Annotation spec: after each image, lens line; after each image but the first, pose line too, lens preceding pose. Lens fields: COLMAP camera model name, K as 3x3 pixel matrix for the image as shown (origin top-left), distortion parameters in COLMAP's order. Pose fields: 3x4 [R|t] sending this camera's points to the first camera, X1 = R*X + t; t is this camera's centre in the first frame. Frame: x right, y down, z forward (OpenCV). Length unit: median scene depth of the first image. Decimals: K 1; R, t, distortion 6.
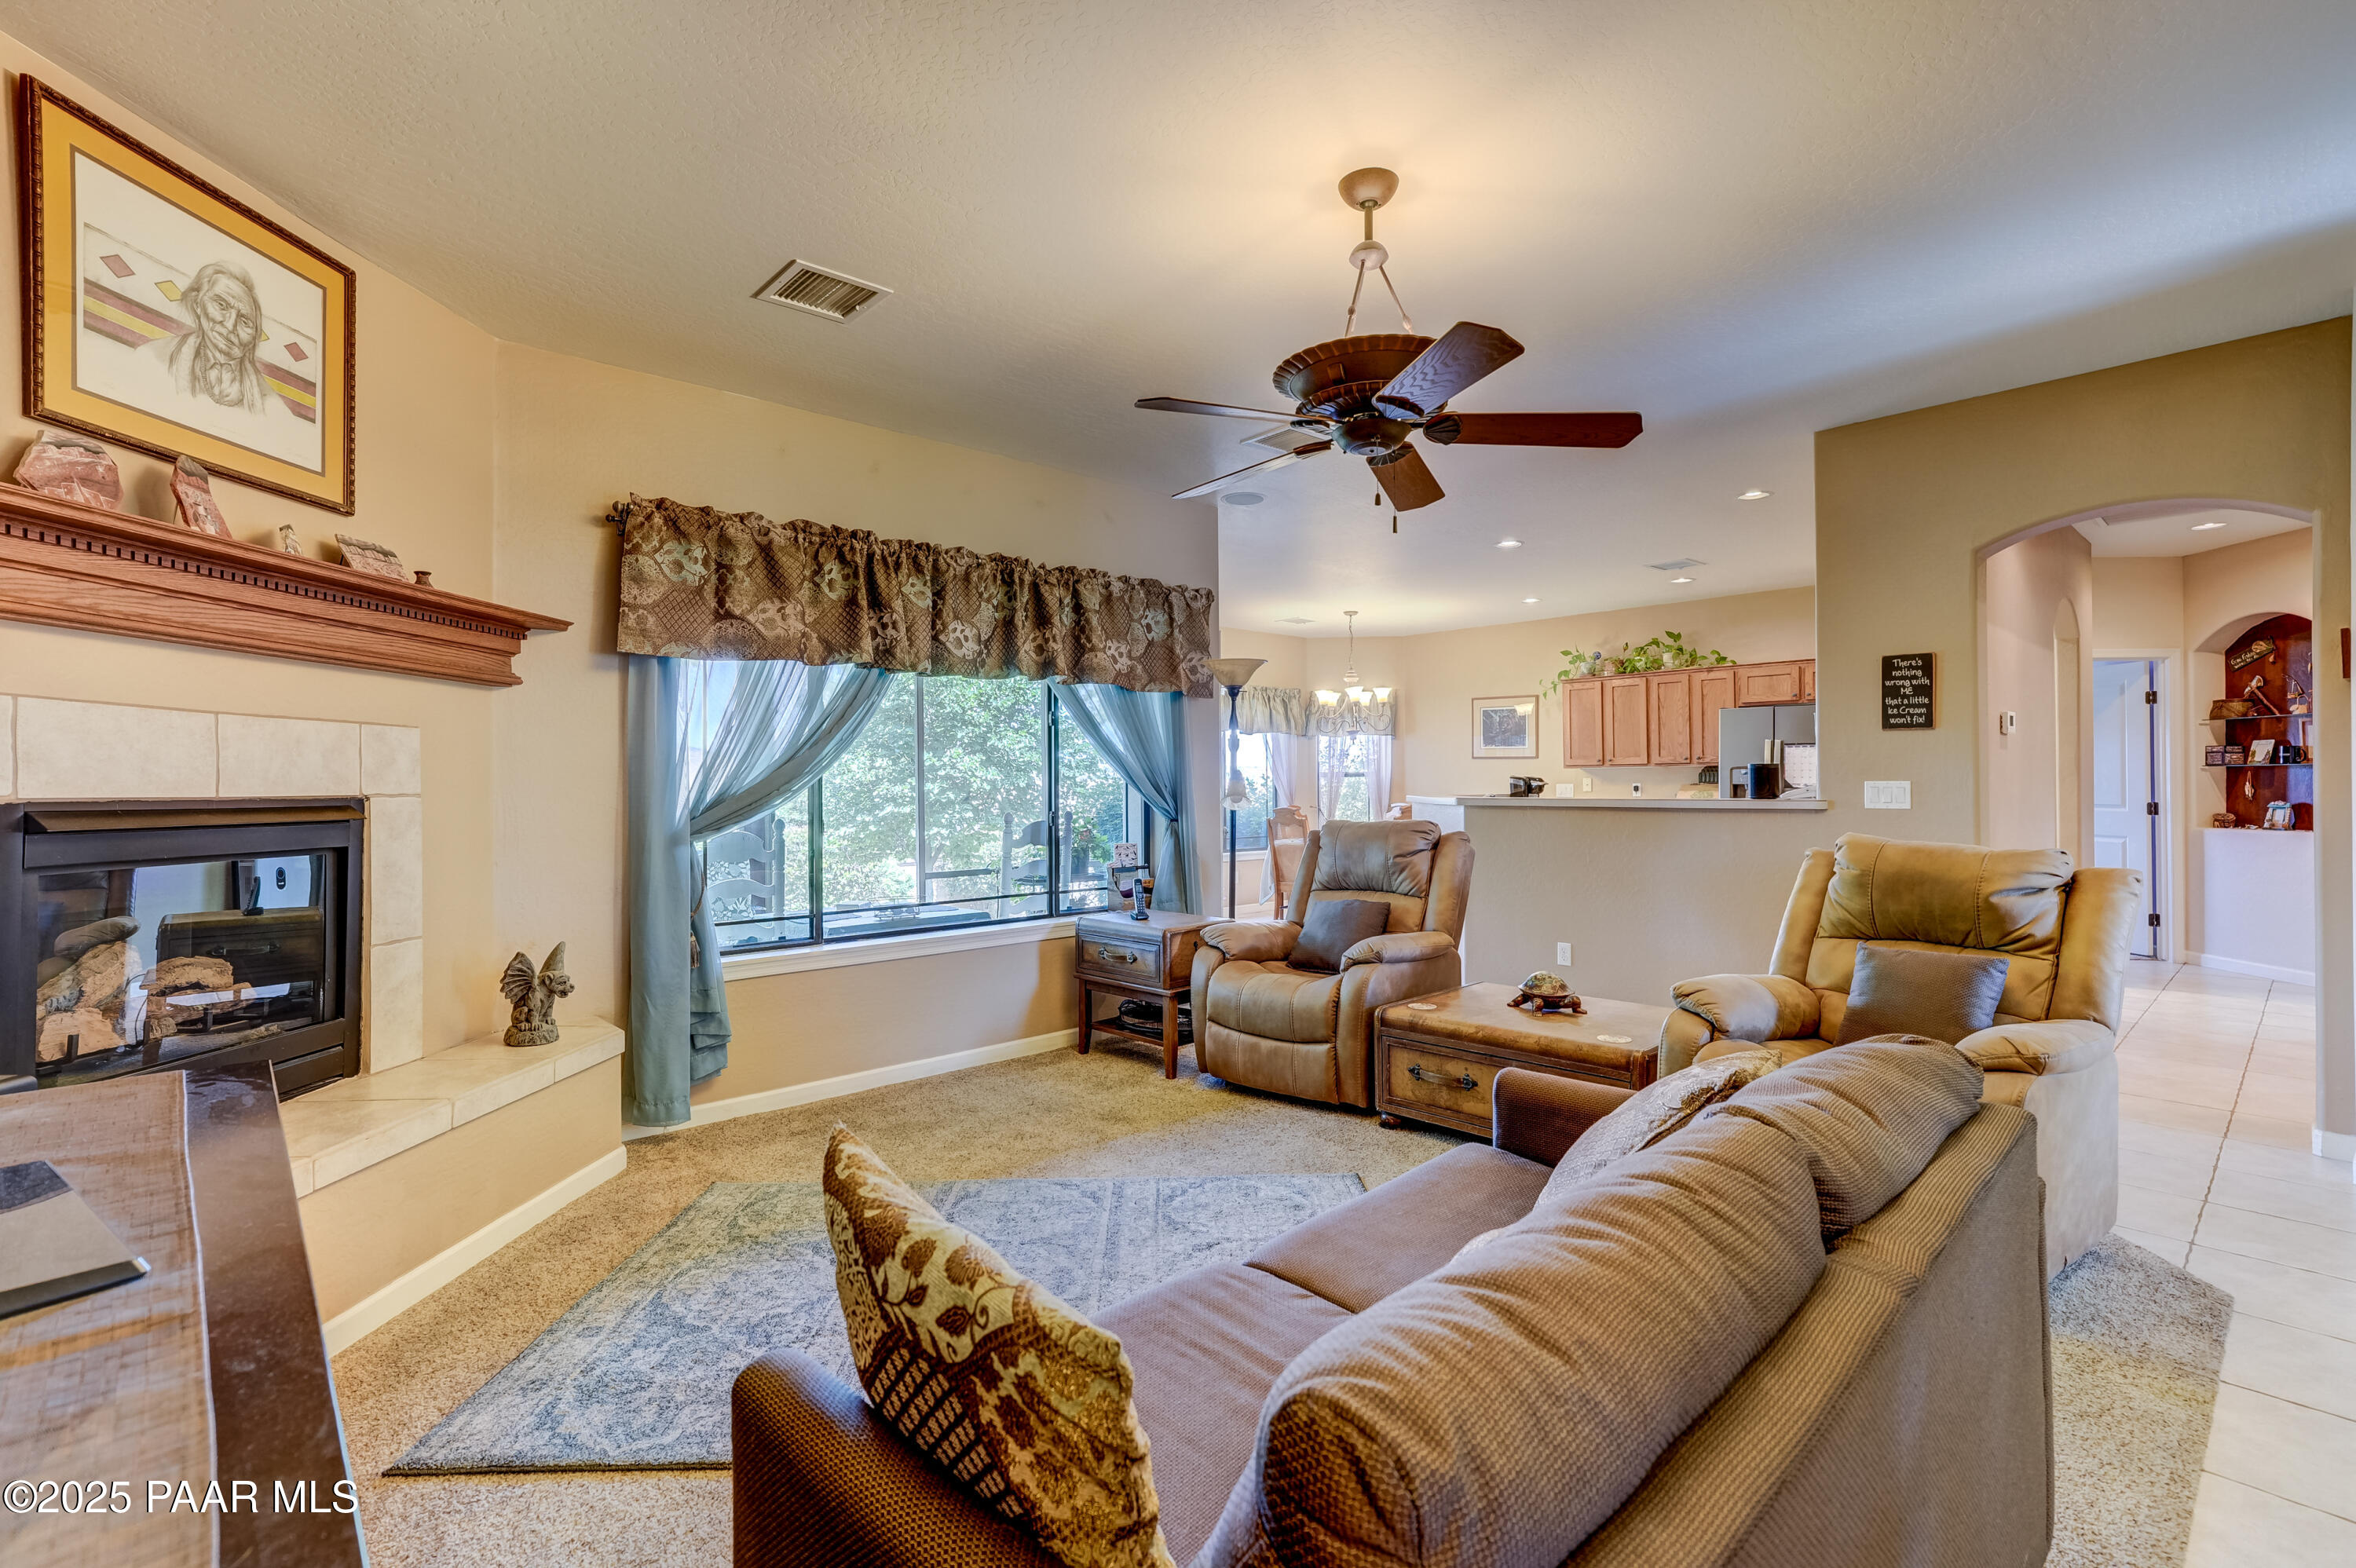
lens RADIAL K [[1069.8, 0, 1178.0], [0, 1069.8, 784.0], [0, 0, 1]] dist [0.013041, -0.000187]
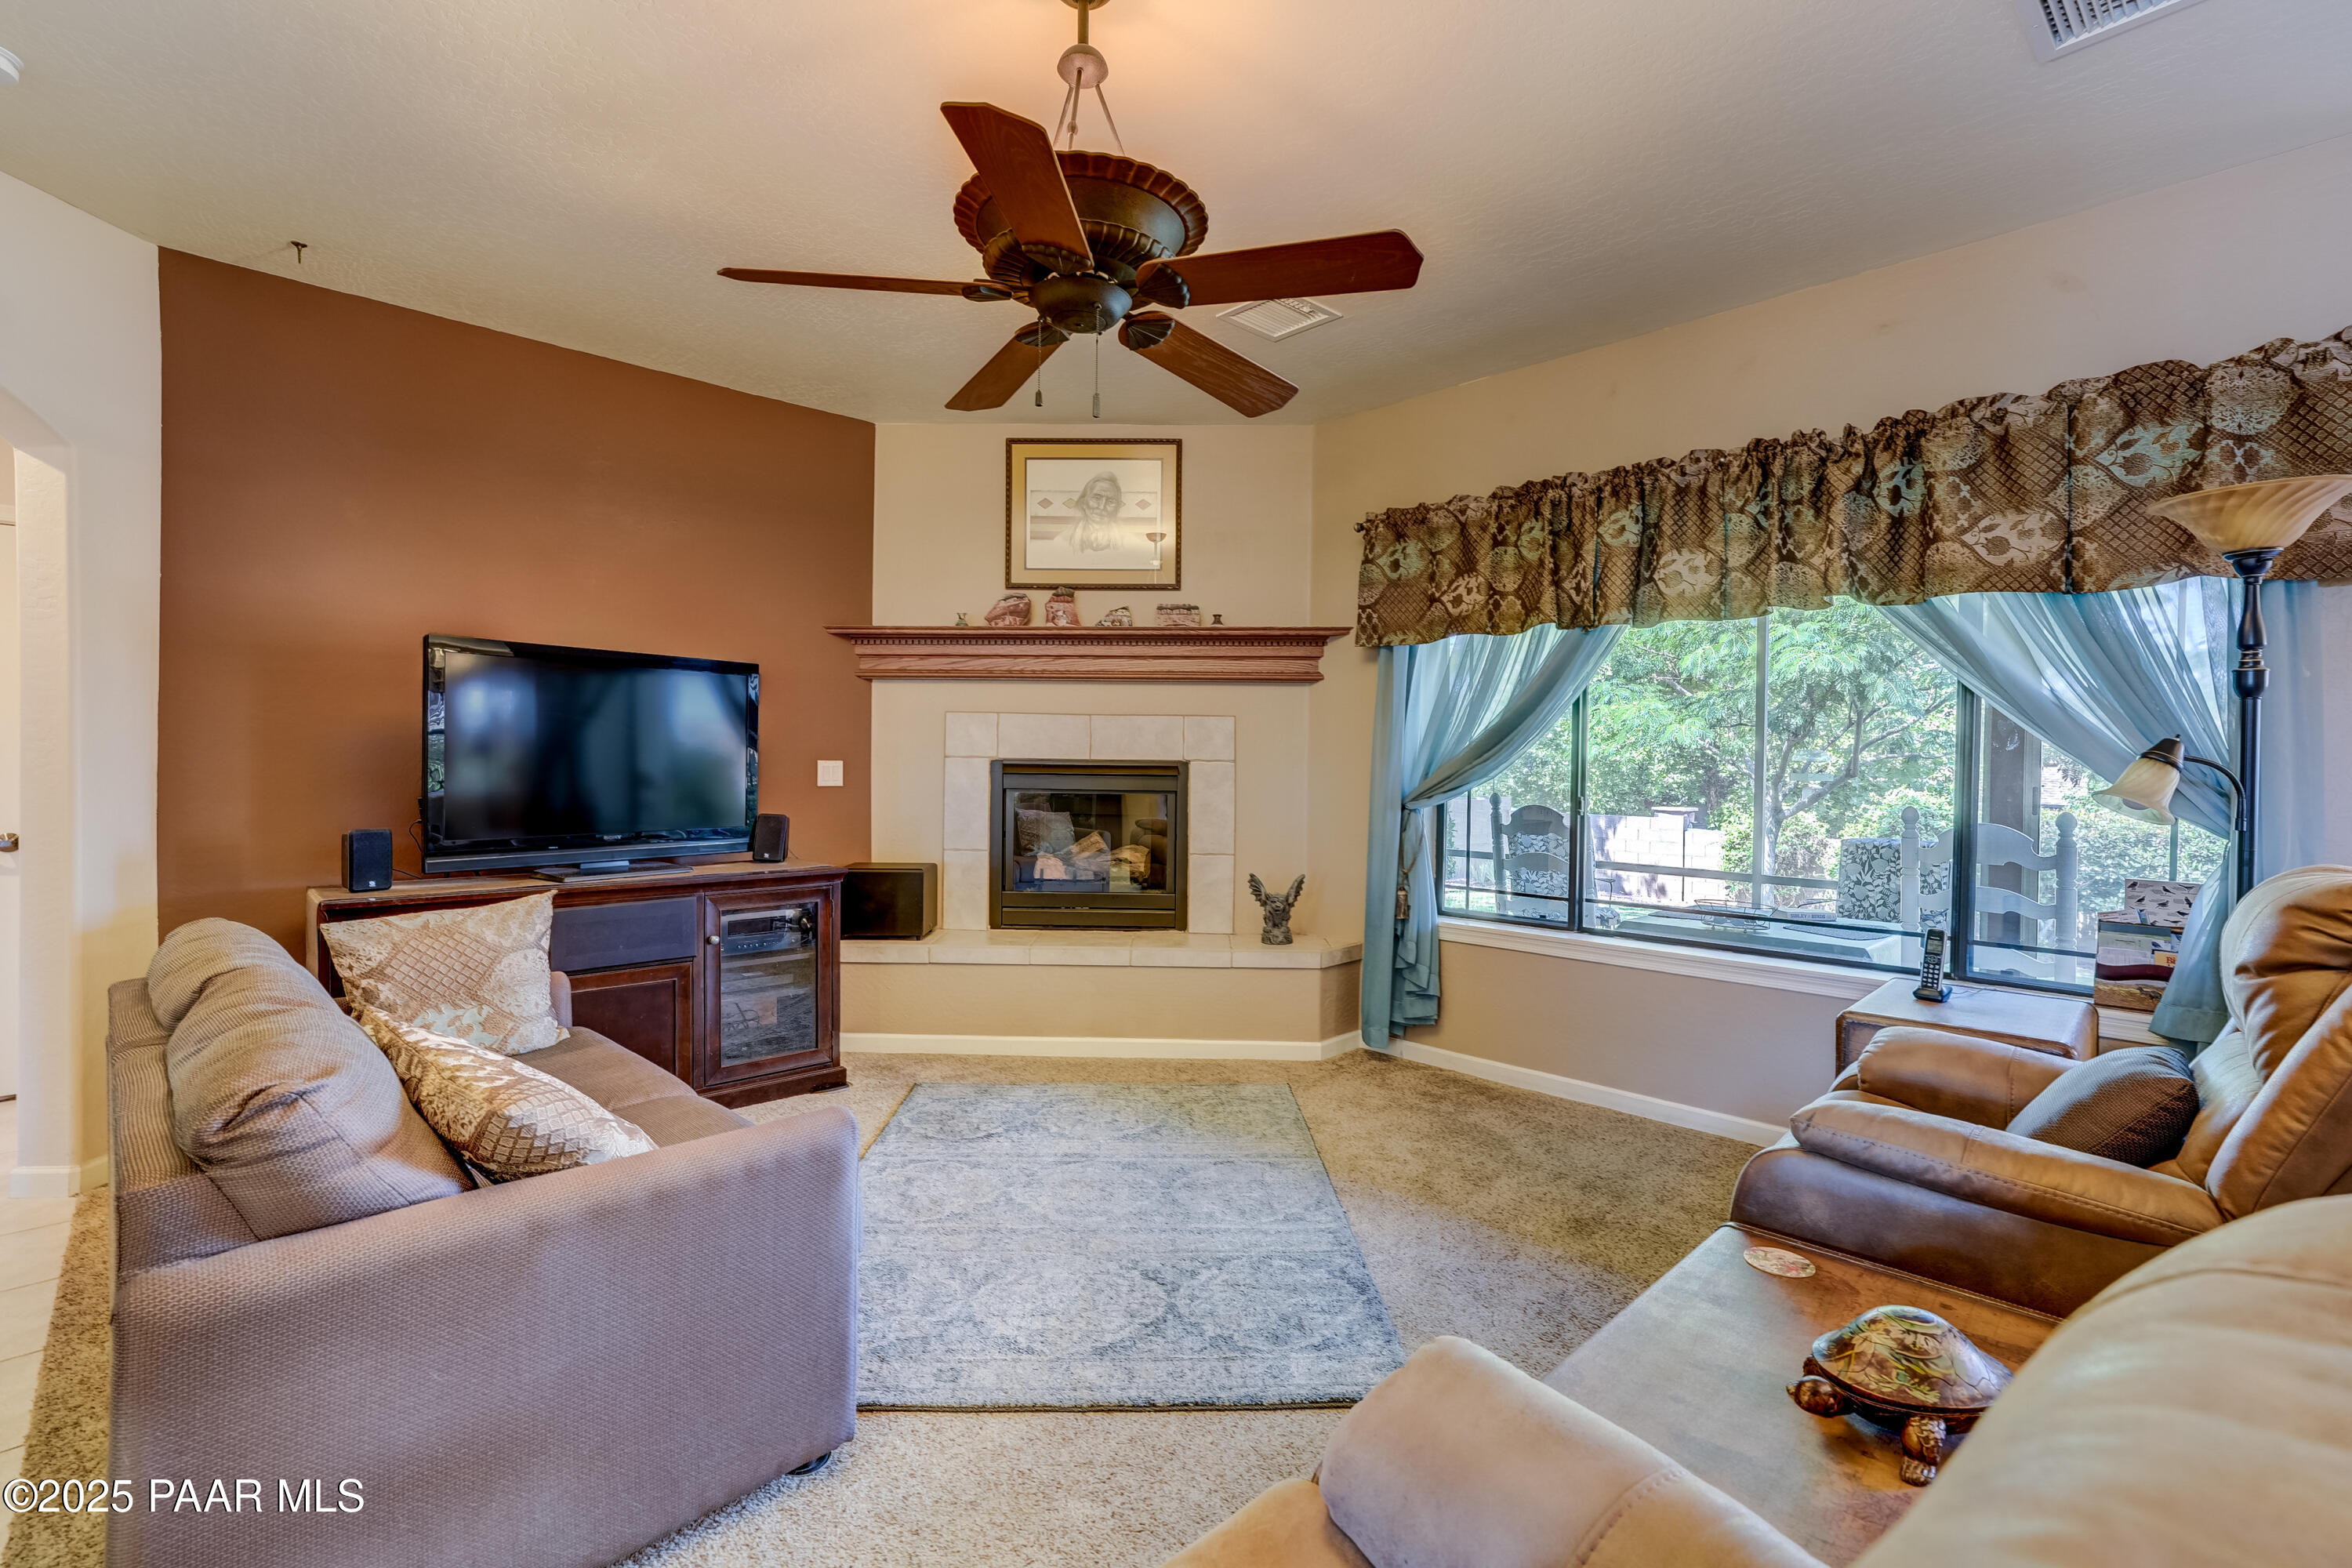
lens RADIAL K [[1082.7, 0, 1157.9], [0, 1082.7, 770.8], [0, 0, 1]] dist [0.015310, 0.000484]
pose [[0.024833, 0.022346, -0.999442, 0.897365], [-0.009379, 0.999711, 0.022119, -0.009550], [0.999648, 0.008825, 0.025035, 0.940688]]
